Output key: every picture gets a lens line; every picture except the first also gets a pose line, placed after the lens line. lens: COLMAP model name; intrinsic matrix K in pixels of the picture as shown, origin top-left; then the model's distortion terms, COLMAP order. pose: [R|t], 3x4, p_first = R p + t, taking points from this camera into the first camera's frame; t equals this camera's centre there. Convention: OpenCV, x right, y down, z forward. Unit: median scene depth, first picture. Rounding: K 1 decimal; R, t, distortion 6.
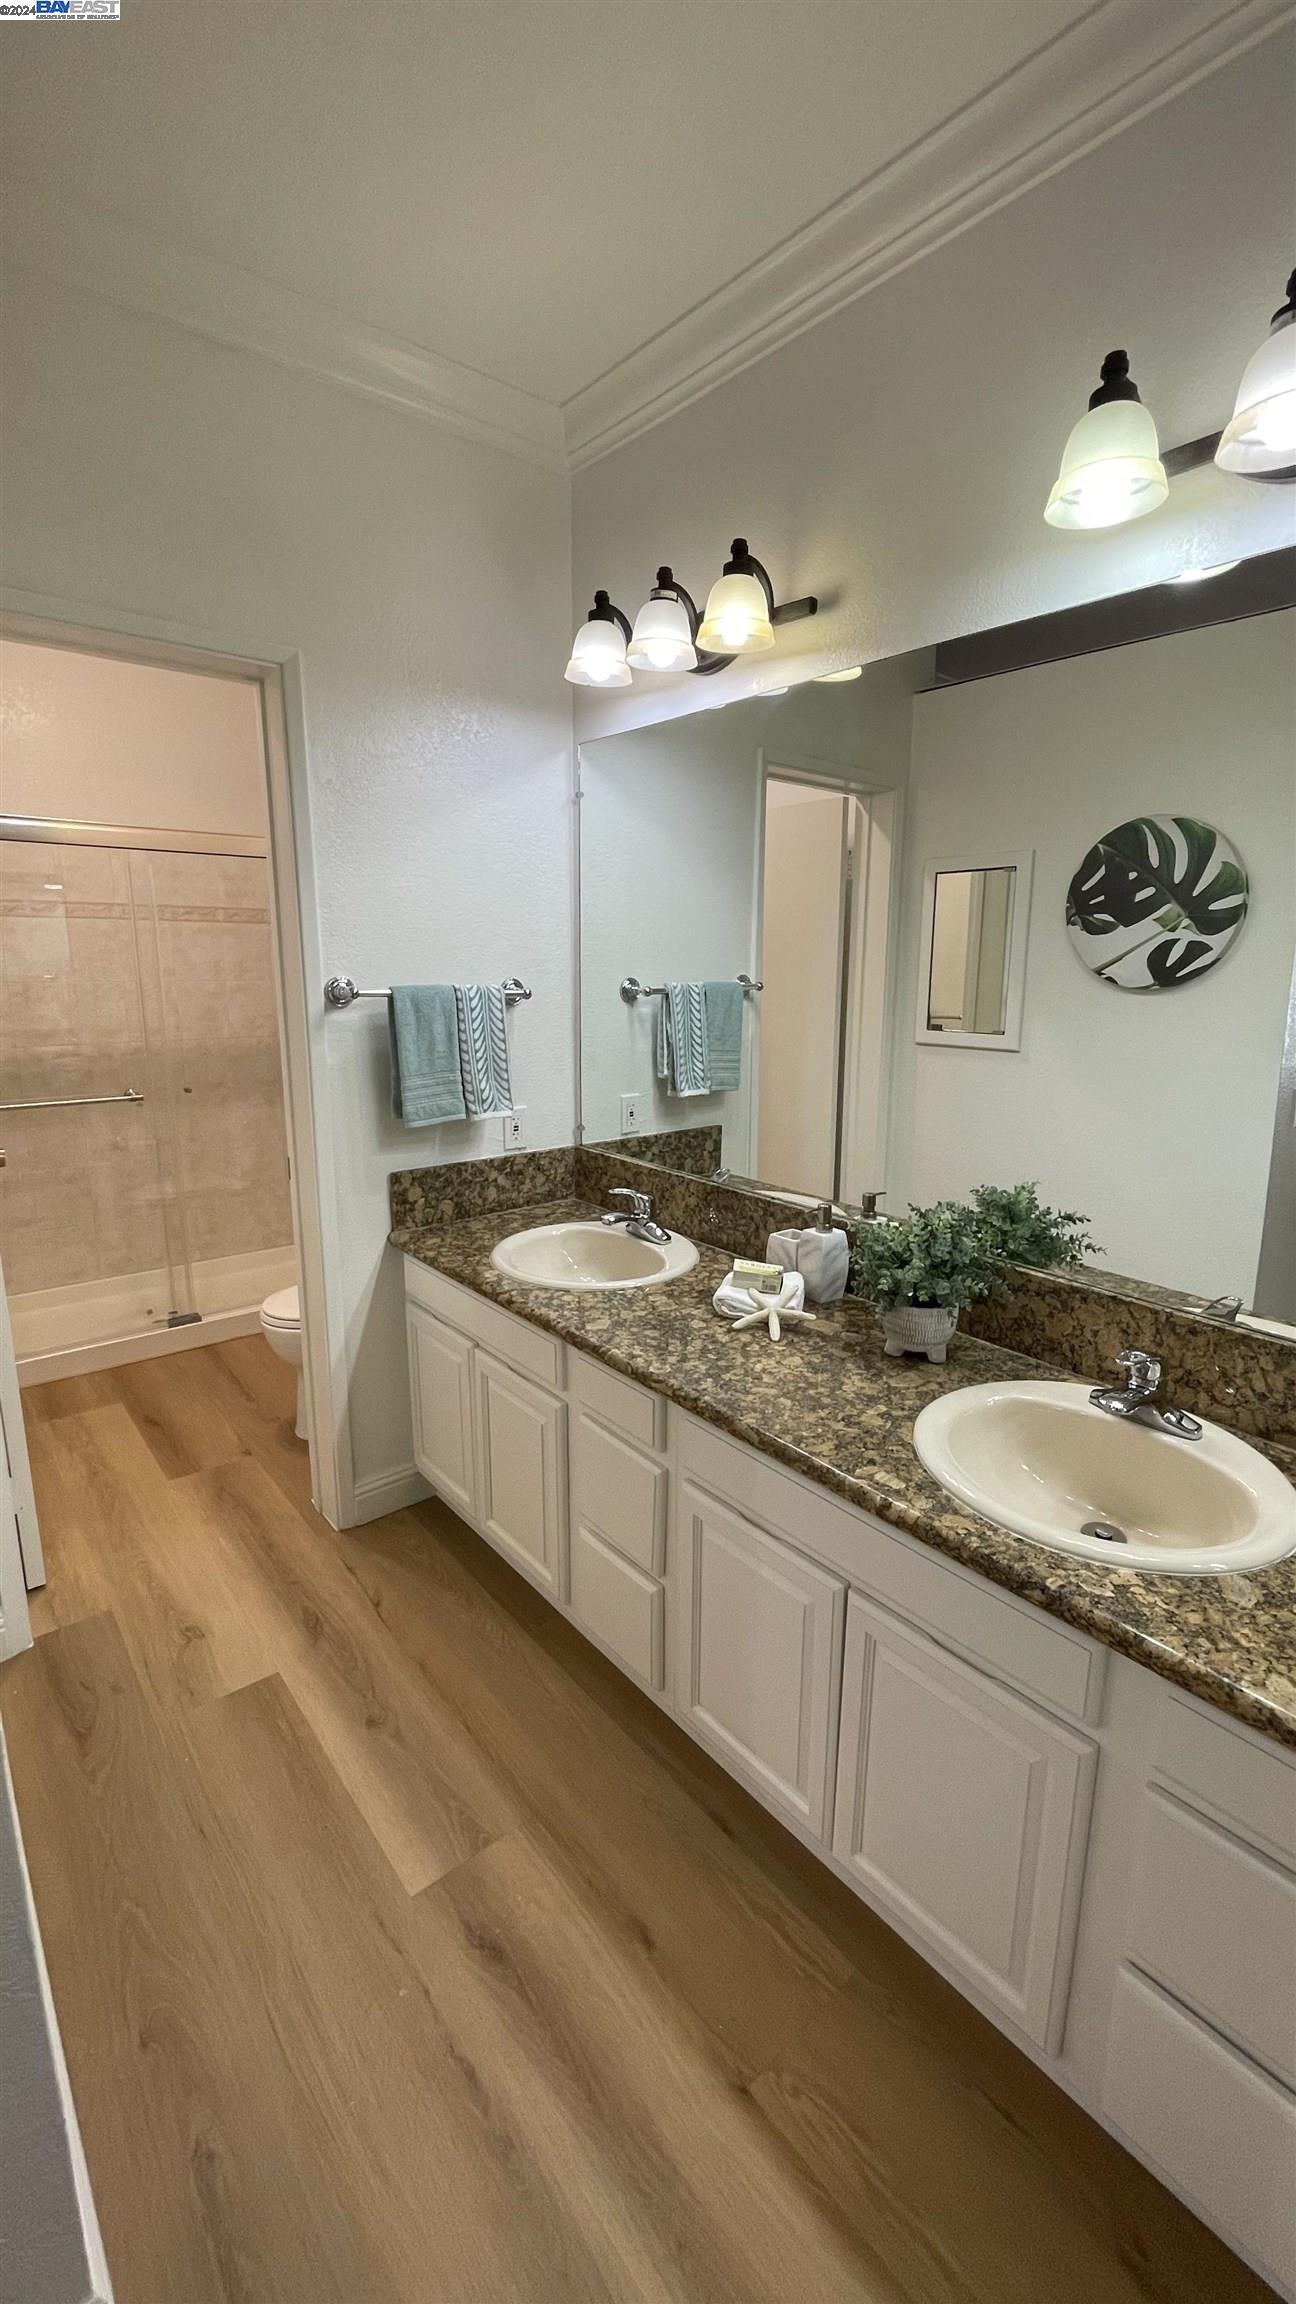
lens RADIAL K [[936.5, 0, 639.8], [0, 936.5, 1138.9], [0, 0, 1]] dist [-0.003577, -0.000625]
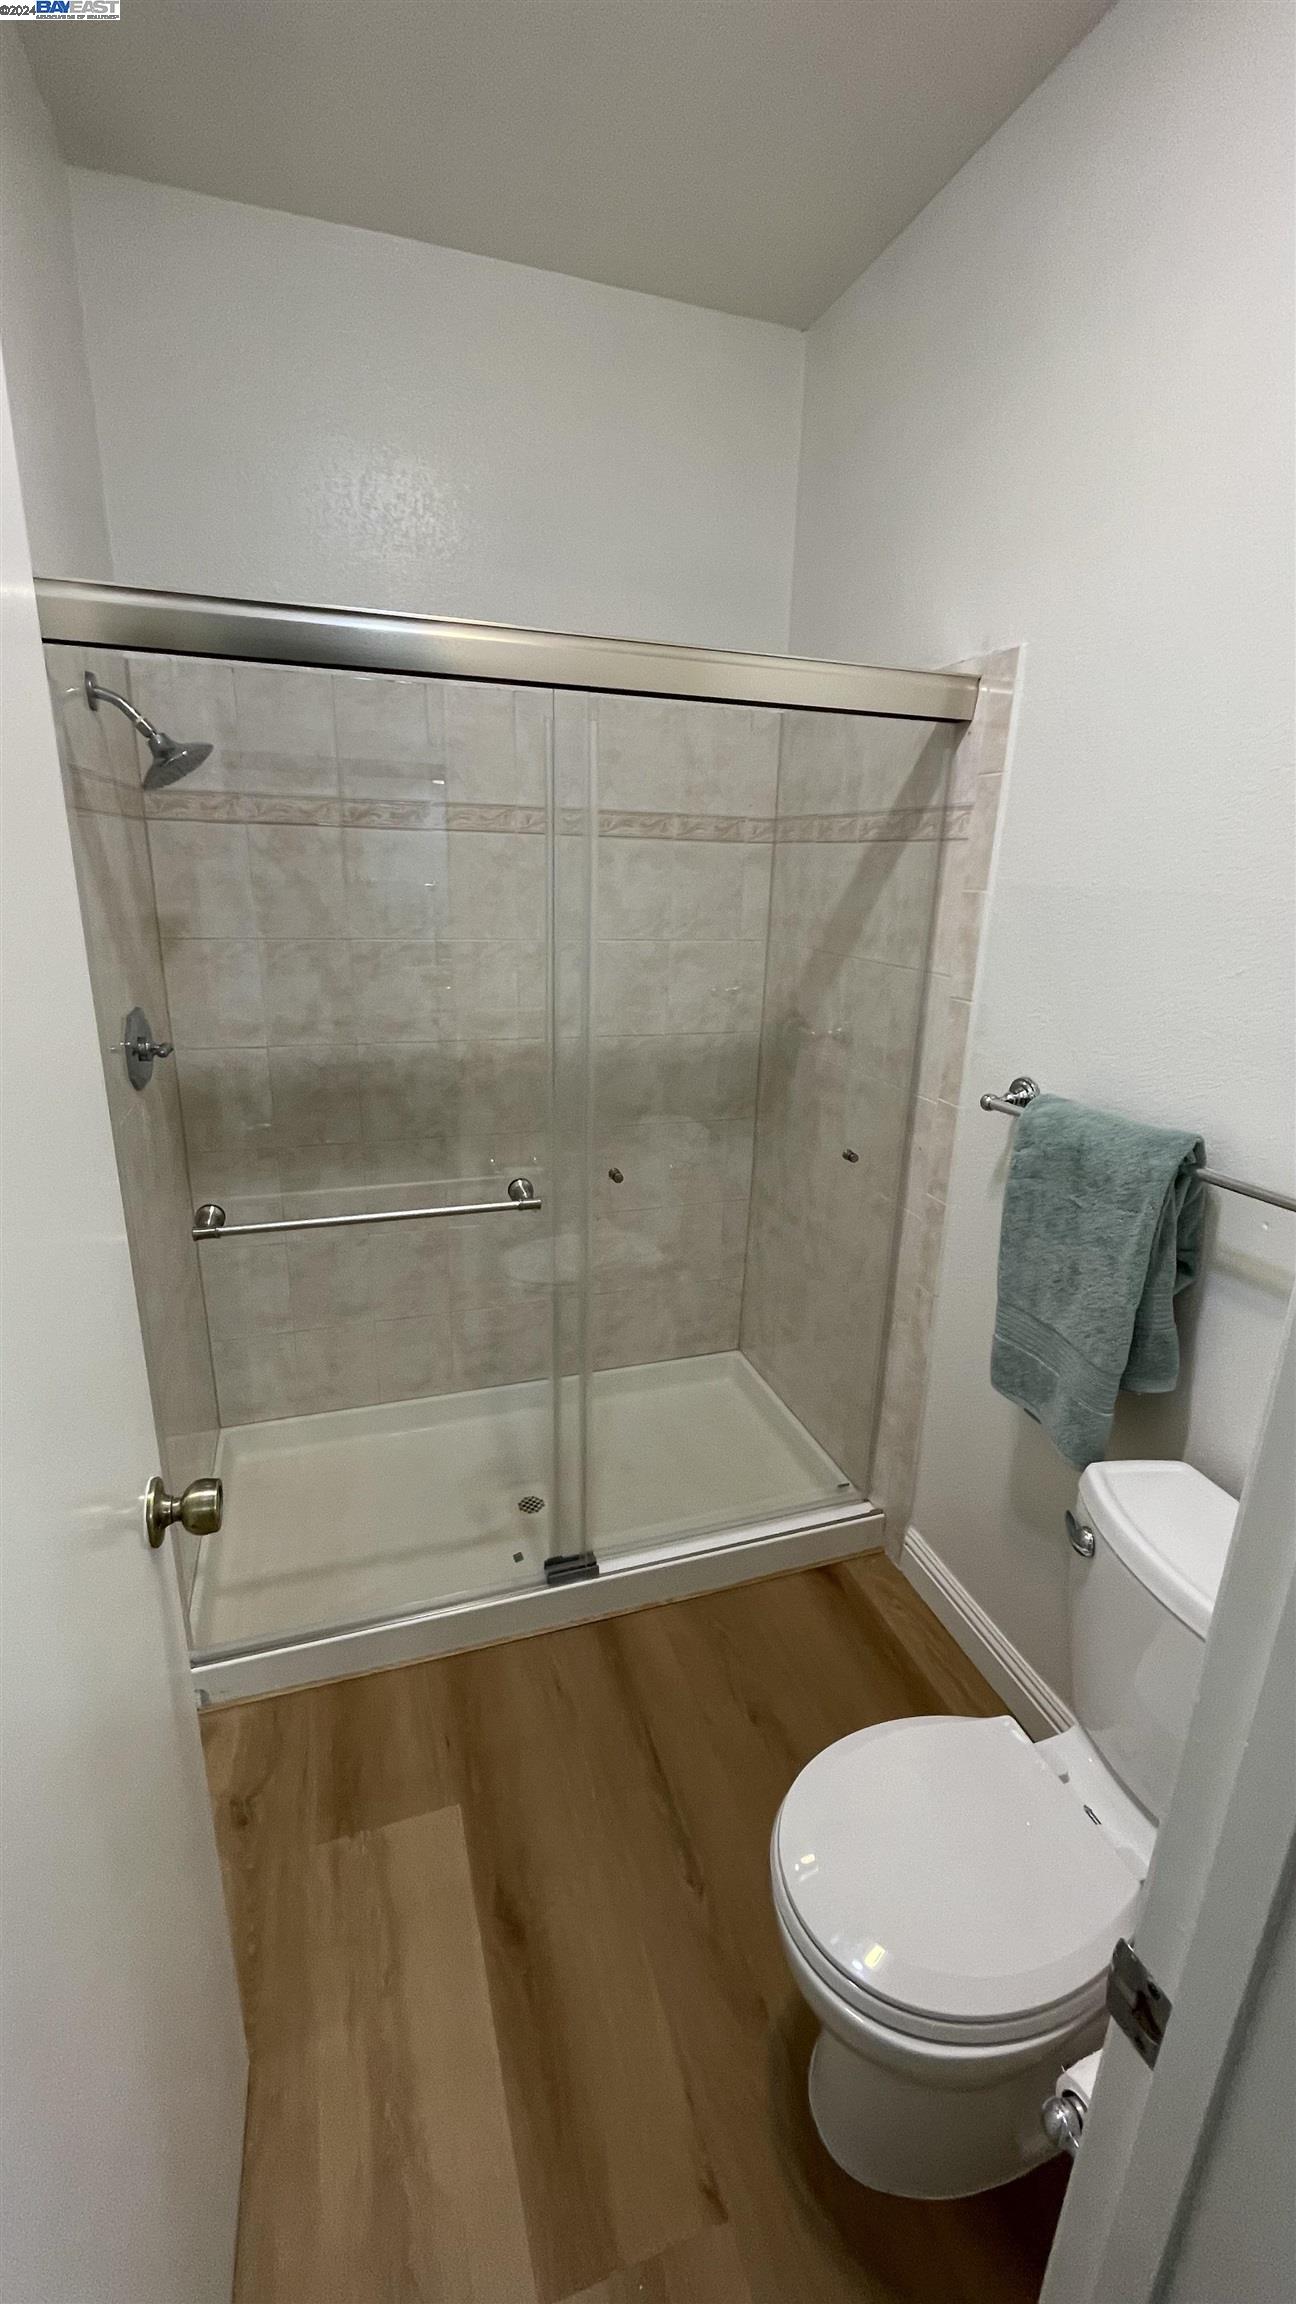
lens RADIAL K [[936.5, 0, 639.8], [0, 936.5, 1138.9], [0, 0, 1]] dist [-0.003577, -0.000625]
pose [[0.934855, 0.122337, -0.333286, -0.263039], [-0.091282, 0.990021, 0.107359, -0.112978], [0.343094, -0.069942, 0.936694, 0.454109]]
